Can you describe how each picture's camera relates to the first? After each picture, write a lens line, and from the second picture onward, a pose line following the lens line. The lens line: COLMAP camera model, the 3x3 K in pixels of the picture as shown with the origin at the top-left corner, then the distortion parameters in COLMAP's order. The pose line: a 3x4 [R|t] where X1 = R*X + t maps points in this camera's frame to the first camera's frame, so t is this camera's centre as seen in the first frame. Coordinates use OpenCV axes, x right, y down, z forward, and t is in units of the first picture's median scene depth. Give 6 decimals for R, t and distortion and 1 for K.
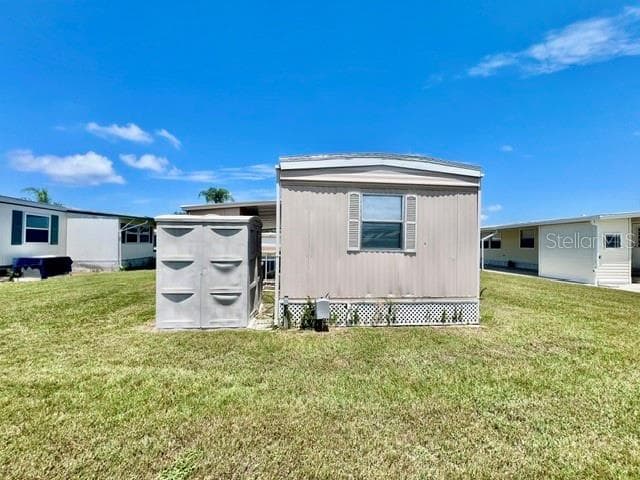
lens RADIAL K [[243.7, 0, 307.0], [0, 243.7, 241.7], [0, 0, 1]] dist [-0.001577, -0.000176]
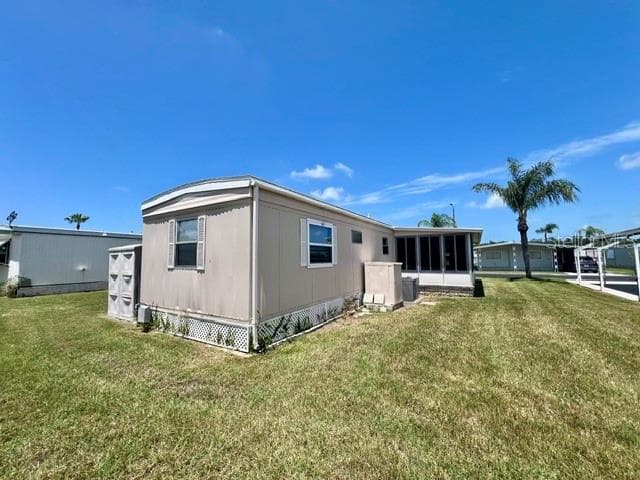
lens RADIAL K [[256.2, 0, 320.0], [0, 256.2, 240.0], [0, 0, 1]] dist [0.000724, 0.000063]
pose [[0.806312, -0.069182, -0.587431, 1.499761], [0.021134, 0.995872, -0.088276, 0.024848], [0.591113, 0.058763, 0.804445, 0.405344]]
